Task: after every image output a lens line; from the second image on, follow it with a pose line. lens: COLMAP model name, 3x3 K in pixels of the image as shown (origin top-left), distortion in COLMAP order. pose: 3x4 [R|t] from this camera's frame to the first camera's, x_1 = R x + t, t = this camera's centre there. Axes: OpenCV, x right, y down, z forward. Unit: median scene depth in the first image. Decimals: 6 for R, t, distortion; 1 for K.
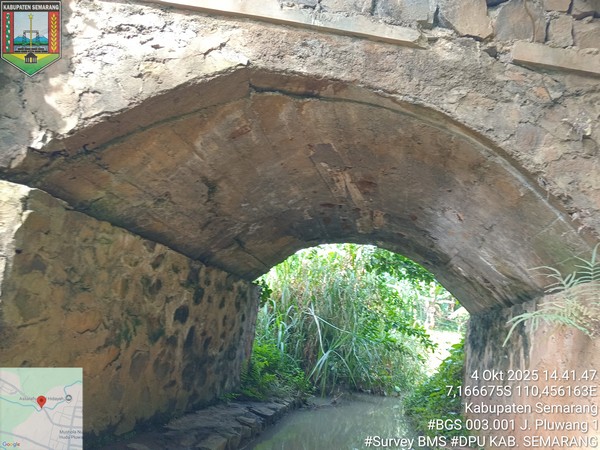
lens RADIAL K [[444.1, 0, 299.4], [0, 444.1, 224.5], [0, 0, 1]] dist [-0.009321, -0.004359]
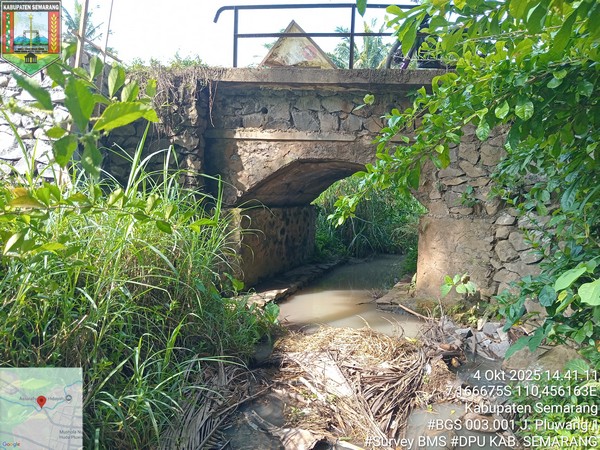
lens RADIAL K [[444.1, 0, 300.2], [0, 444.1, 225.1], [0, 0, 1]] dist [-0.009321, -0.004359]
pose [[0.983538, -0.099383, -0.150914, 0.287497], [0.138048, 0.952157, 0.272653, -0.701303], [0.116597, -0.288998, 0.950203, -1.872500]]
